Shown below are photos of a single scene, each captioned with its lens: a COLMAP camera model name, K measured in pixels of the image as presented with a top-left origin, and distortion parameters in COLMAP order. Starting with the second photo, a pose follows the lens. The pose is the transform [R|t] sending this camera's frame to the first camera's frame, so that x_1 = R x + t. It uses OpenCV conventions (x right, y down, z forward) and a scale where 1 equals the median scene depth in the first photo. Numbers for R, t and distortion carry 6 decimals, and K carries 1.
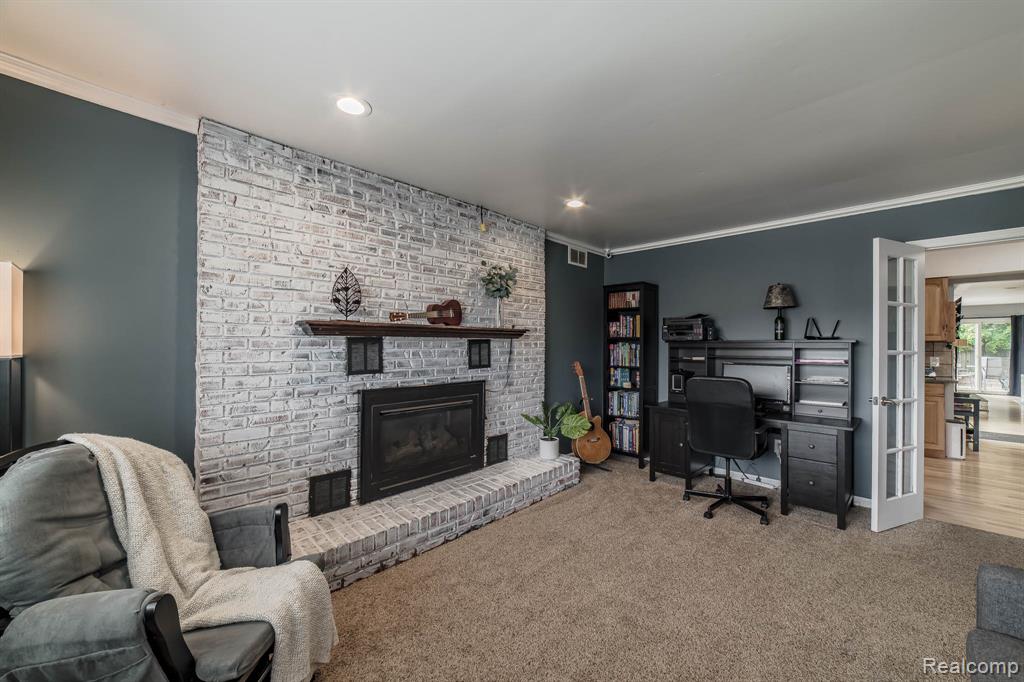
lens RADIAL K [[405.2, 0, 514.7], [0, 405.2, 340.8], [0, 0, 1]] dist [-0.022011, 0.006358]
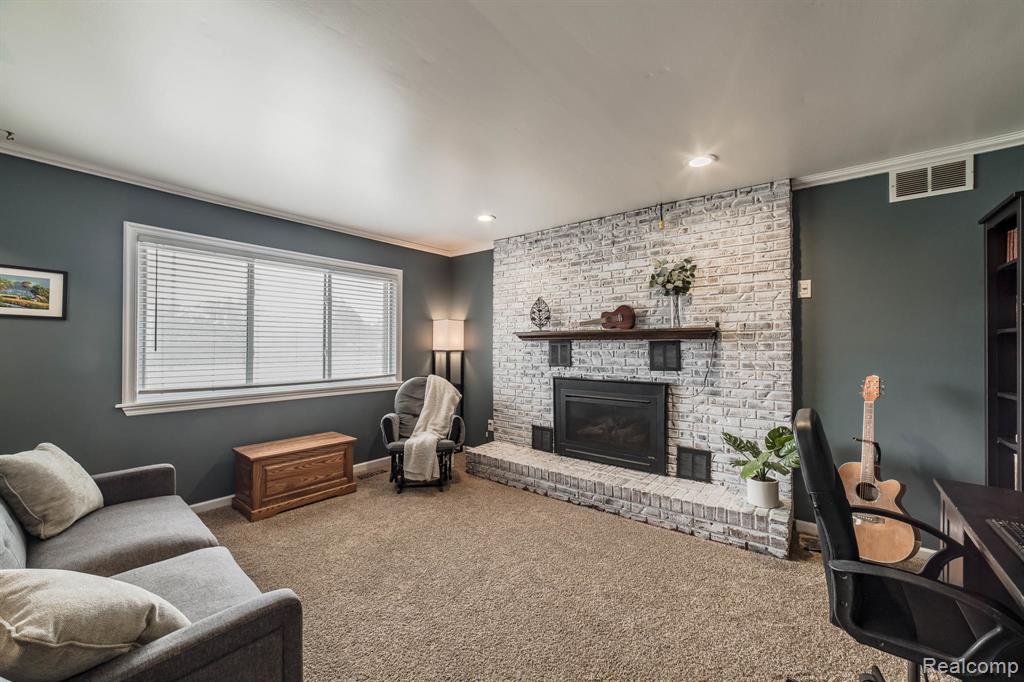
lens RADIAL K [[405.2, 0, 514.7], [0, 405.2, 340.8], [0, 0, 1]] dist [-0.022011, 0.006358]
pose [[0.082685, -0.014289, -0.996473, 1.027384], [0.007696, 0.999877, -0.013699, 0.008666], [0.996546, -0.006536, 0.082785, 0.685922]]
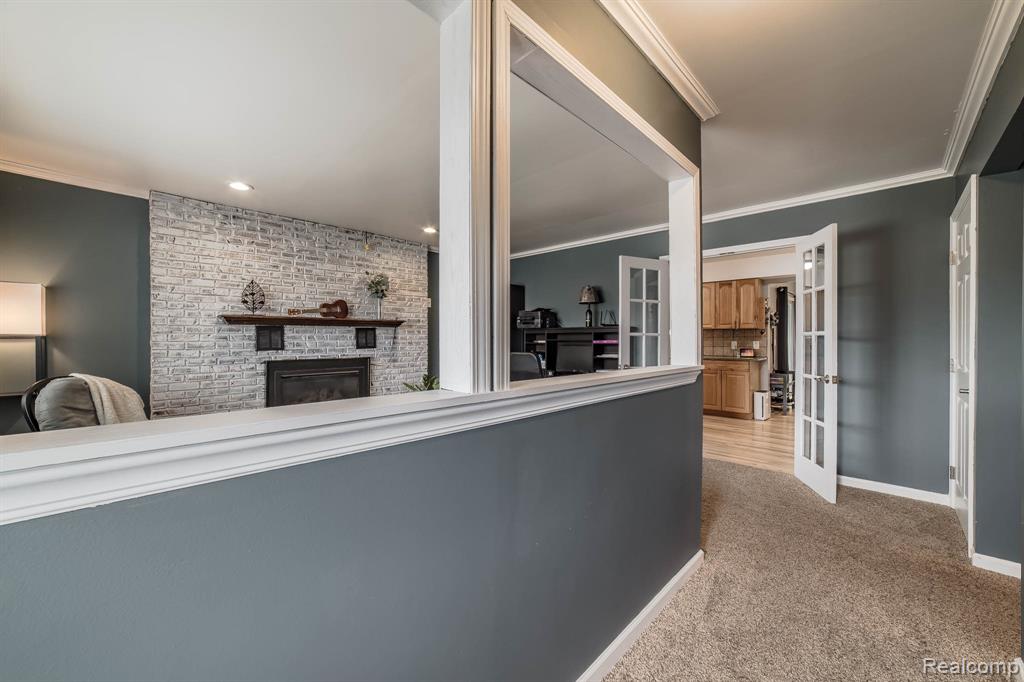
lens RADIAL K [[405.3, 0, 507.5], [0, 405.3, 336.7], [0, 0, 1]] dist [-0.000915, 0.000328]
pose [[0.999963, -0.004912, -0.007099, 0.497483], [0.004960, 0.999965, 0.006777, 0.024405], [0.007066, -0.006812, 0.999952, -0.473615]]
